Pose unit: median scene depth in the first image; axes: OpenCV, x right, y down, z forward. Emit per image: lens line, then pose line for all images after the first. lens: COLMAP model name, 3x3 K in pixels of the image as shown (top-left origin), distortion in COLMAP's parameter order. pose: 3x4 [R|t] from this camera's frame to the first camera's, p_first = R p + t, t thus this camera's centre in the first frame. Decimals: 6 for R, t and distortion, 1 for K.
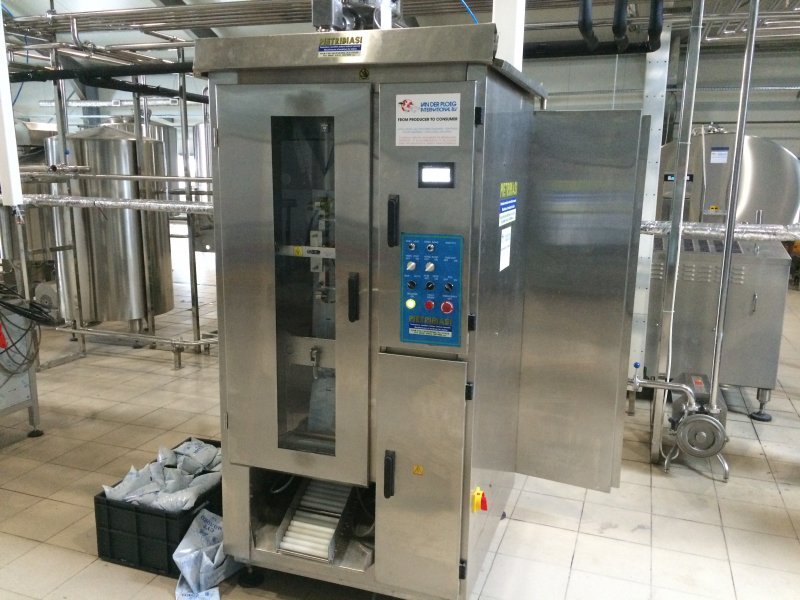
lens RADIAL K [[685.6, 0, 399.9], [0, 685.6, 287.4], [0, 0, 1]] dist [0.008412, 0.008673]
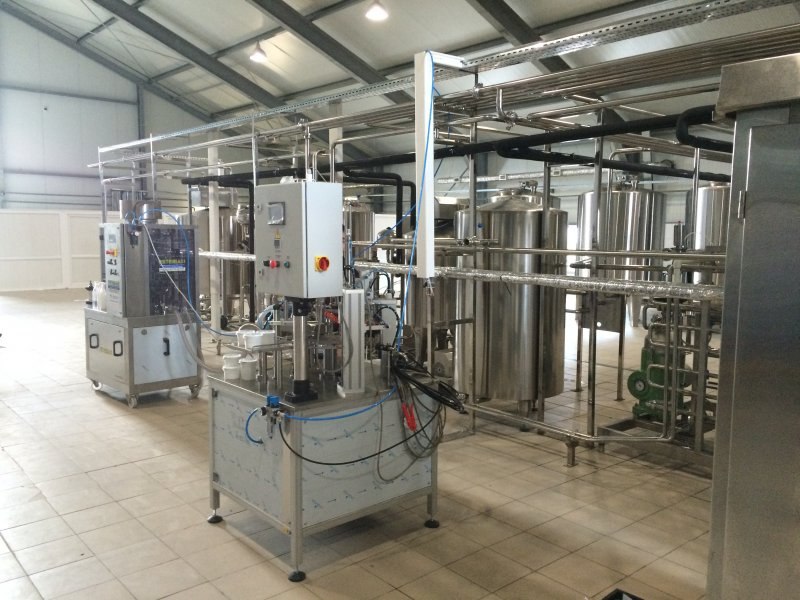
lens RADIAL K [[681.9, 0, 400.0], [0, 681.9, 300.0], [0, 0, 1]] dist [0.048404, 0.001703]
pose [[0.868942, 0.049771, -0.492405, -0.087700], [-0.089340, 0.994360, -0.057150, -0.022903], [0.486784, 0.093651, 0.868488, 0.100699]]
